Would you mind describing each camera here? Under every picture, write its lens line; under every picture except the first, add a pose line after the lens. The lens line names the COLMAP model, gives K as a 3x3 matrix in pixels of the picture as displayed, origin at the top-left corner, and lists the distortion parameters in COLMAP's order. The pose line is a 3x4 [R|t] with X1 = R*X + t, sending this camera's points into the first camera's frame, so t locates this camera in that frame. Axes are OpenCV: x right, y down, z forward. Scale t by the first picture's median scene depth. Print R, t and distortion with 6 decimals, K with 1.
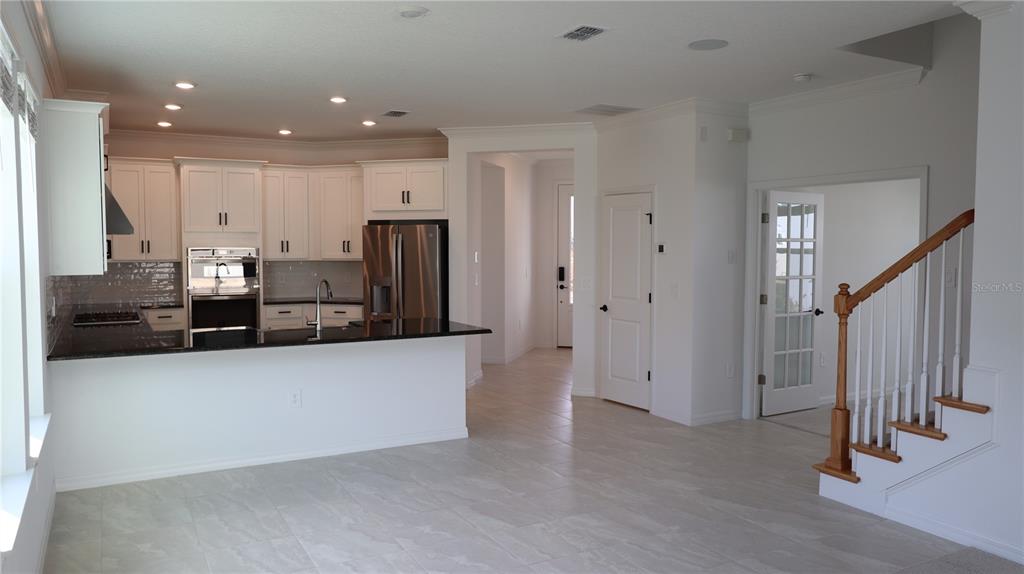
lens RADIAL K [[755.1, 0, 512.0], [0, 755.1, 287.0], [0, 0, 1]] dist [-0.007609, -0.001594]
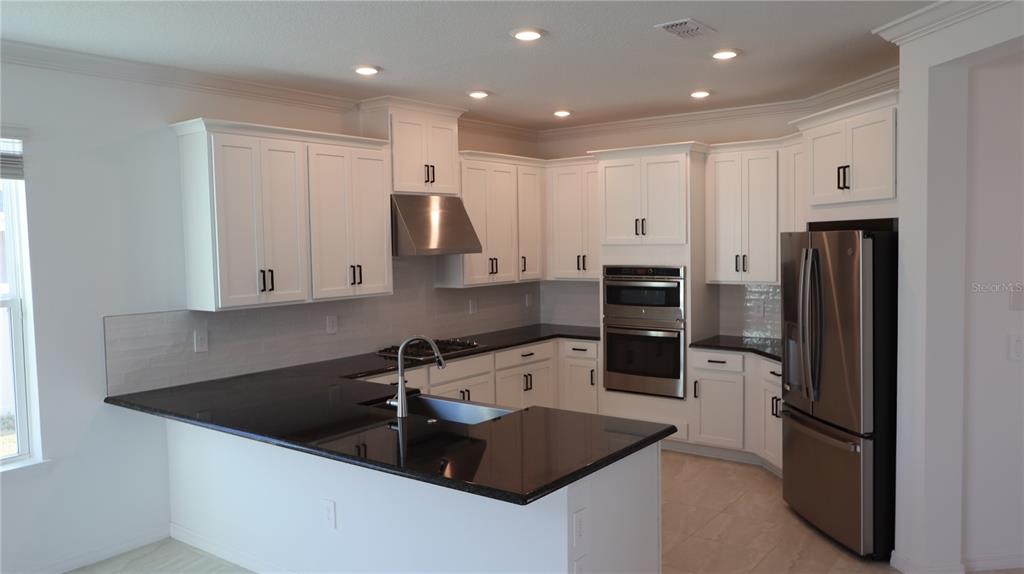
lens RADIAL K [[755.1, 0, 512.0], [0, 755.1, 287.0], [0, 0, 1]] dist [-0.007609, -0.001594]
pose [[0.404846, 0.049466, -0.913046, 0.252730], [-0.034750, 0.998647, 0.038695, -0.056414], [0.913724, 0.016063, 0.406017, 0.589467]]
